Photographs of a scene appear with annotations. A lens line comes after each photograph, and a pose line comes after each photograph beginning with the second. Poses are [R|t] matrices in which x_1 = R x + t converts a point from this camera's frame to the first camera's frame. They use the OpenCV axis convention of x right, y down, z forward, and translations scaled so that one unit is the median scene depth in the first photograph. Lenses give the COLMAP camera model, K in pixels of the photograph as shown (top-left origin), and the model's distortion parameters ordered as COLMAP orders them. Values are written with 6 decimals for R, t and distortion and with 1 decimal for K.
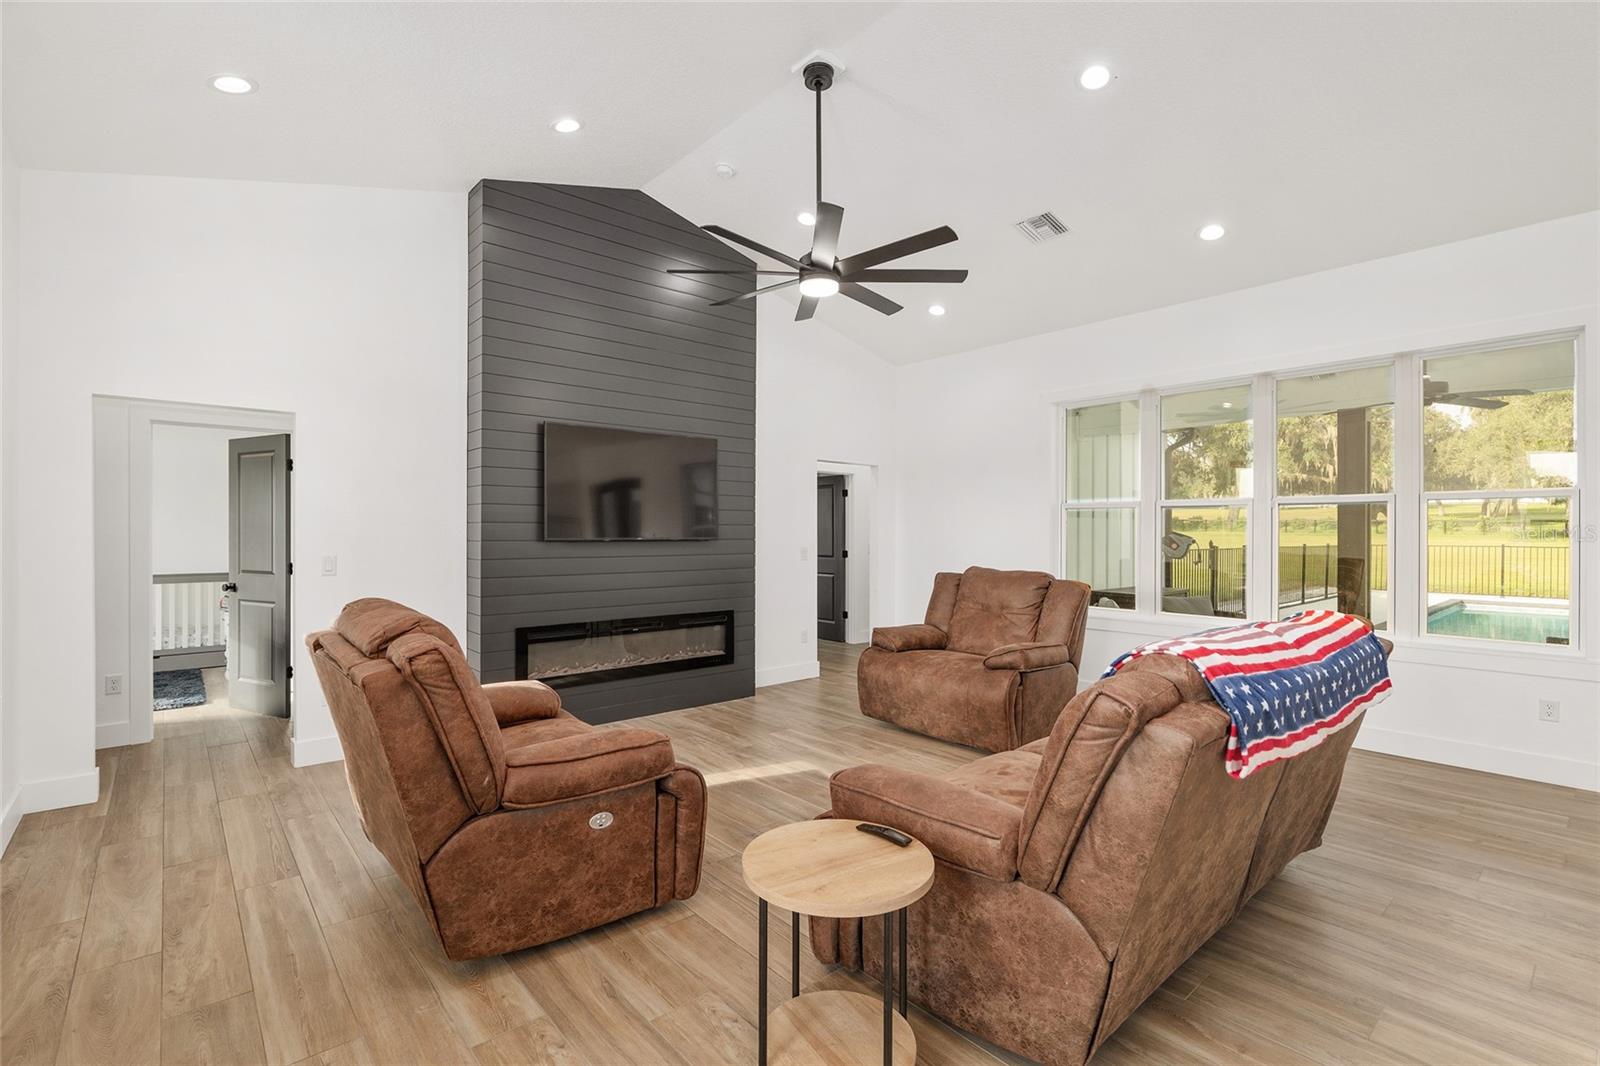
lens RADIAL K [[731.3, 0, 793.8], [0, 731.3, 535.3], [0, 0, 1]] dist [-0.001671, -0.000628]
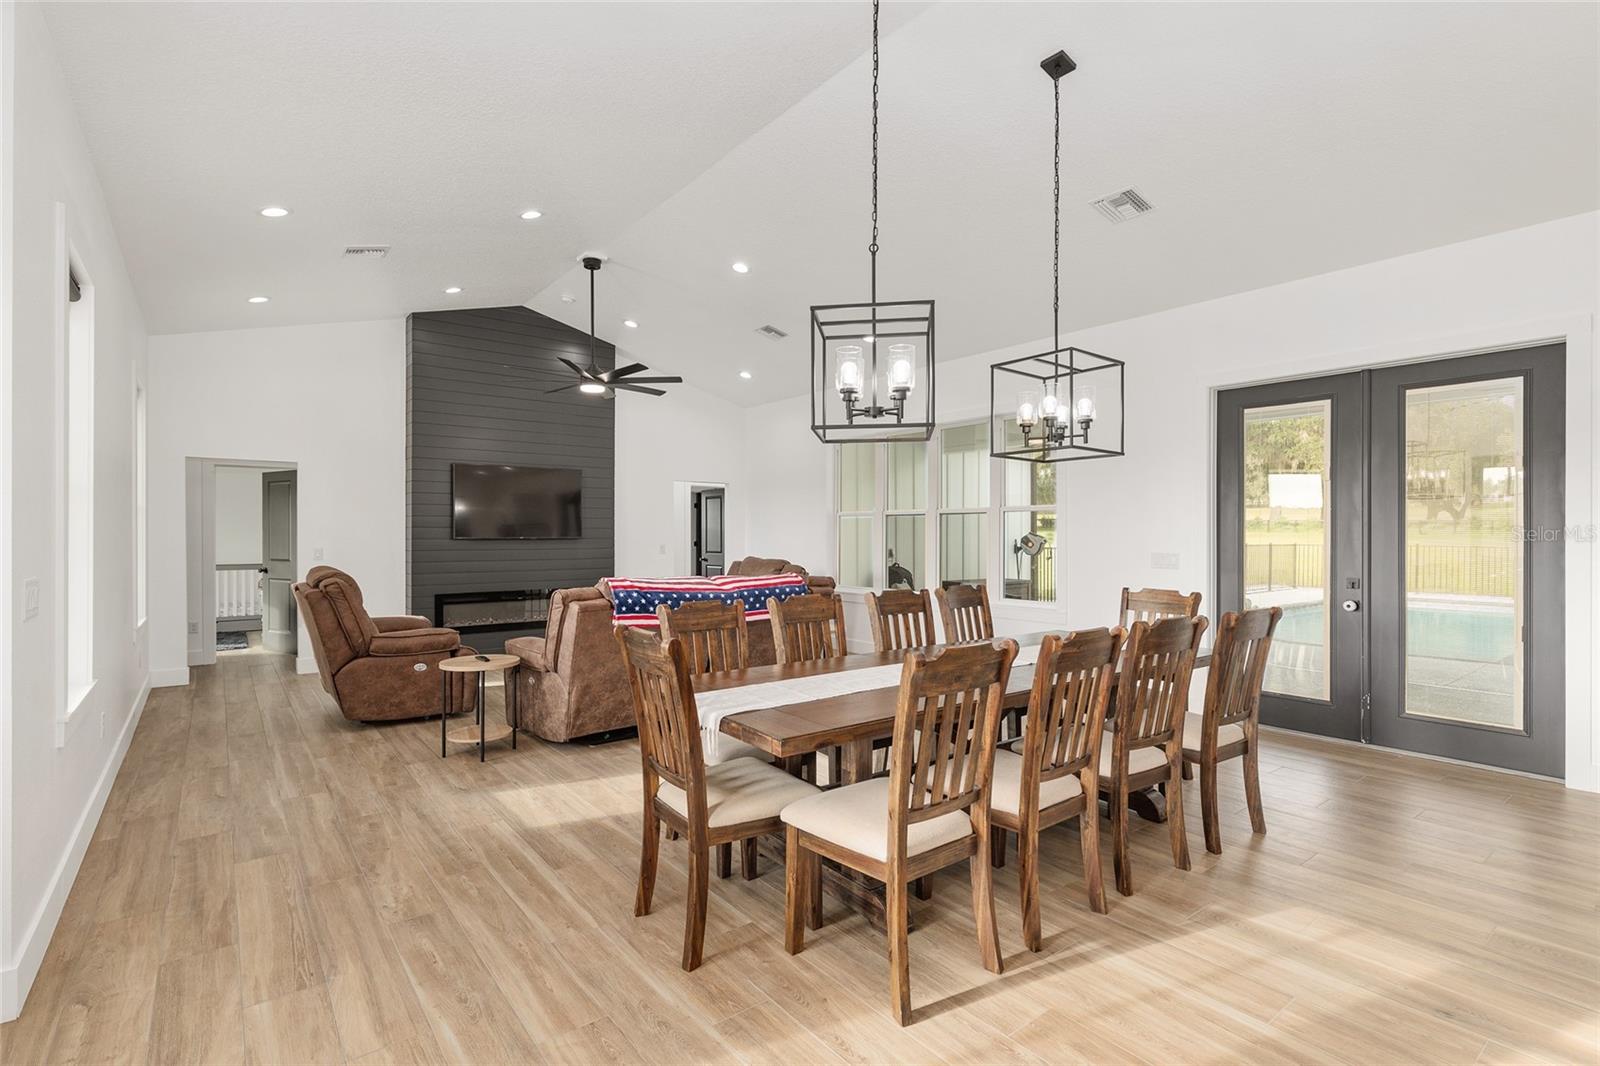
lens RADIAL K [[773.1, 0, 800.5], [0, 773.1, 538.2], [0, 0, 1]] dist [-0.000307, 0.000584]
pose [[0.998068, -0.001346, -0.062112, 0.534117], [0.001440, 0.999998, 0.001468, 0.004484], [0.062110, -0.001554, 0.998068, -0.645317]]
